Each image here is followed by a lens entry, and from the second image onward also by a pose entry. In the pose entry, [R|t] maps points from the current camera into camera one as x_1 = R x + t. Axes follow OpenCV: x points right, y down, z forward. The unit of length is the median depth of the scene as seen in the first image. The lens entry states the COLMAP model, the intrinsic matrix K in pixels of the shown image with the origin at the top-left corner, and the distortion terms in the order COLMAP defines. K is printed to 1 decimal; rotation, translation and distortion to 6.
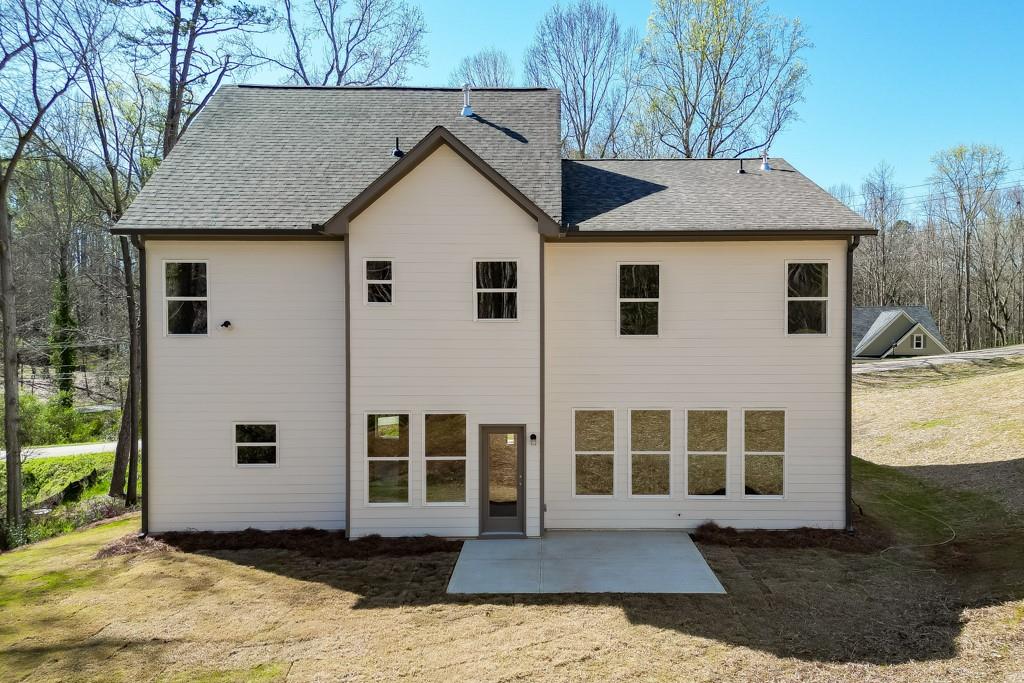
lens RADIAL K [[833.5, 0, 546.7], [0, 833.5, 352.7], [0, 0, 1]] dist [0.043746, -0.009277]
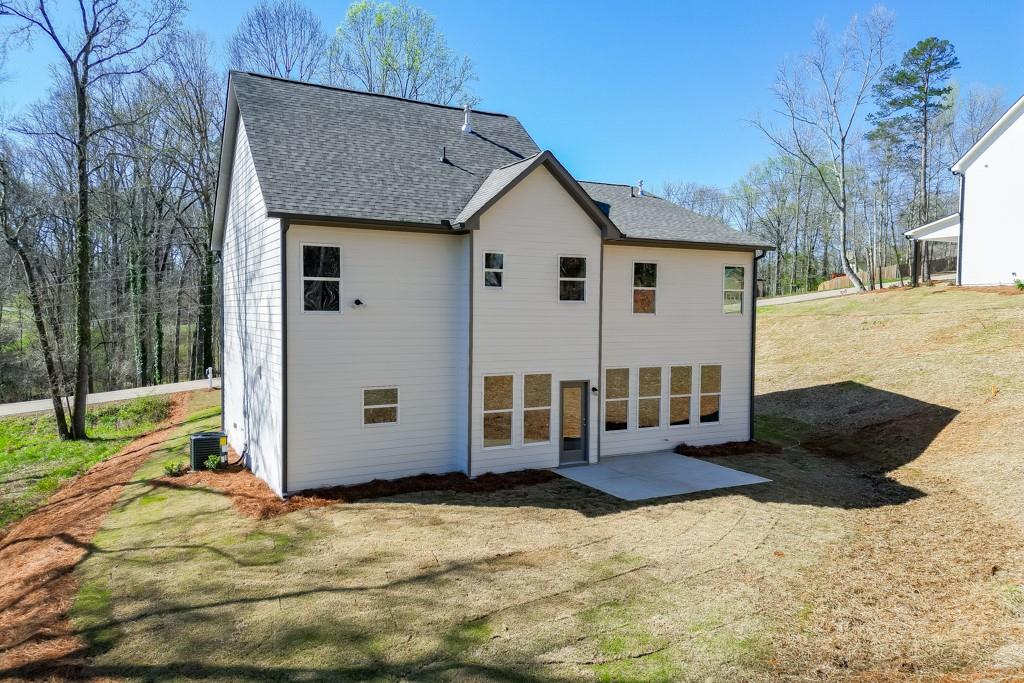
lens RADIAL K [[738.6, 0, 512.0], [0, 738.6, 341.5], [0, 0, 1]] dist [0.070086, -0.000541]
pose [[0.878825, -0.012976, 0.476969, -0.698048], [0.003146, 0.999766, 0.021401, -0.001893], [-0.477135, -0.017307, 0.878660, 0.016164]]
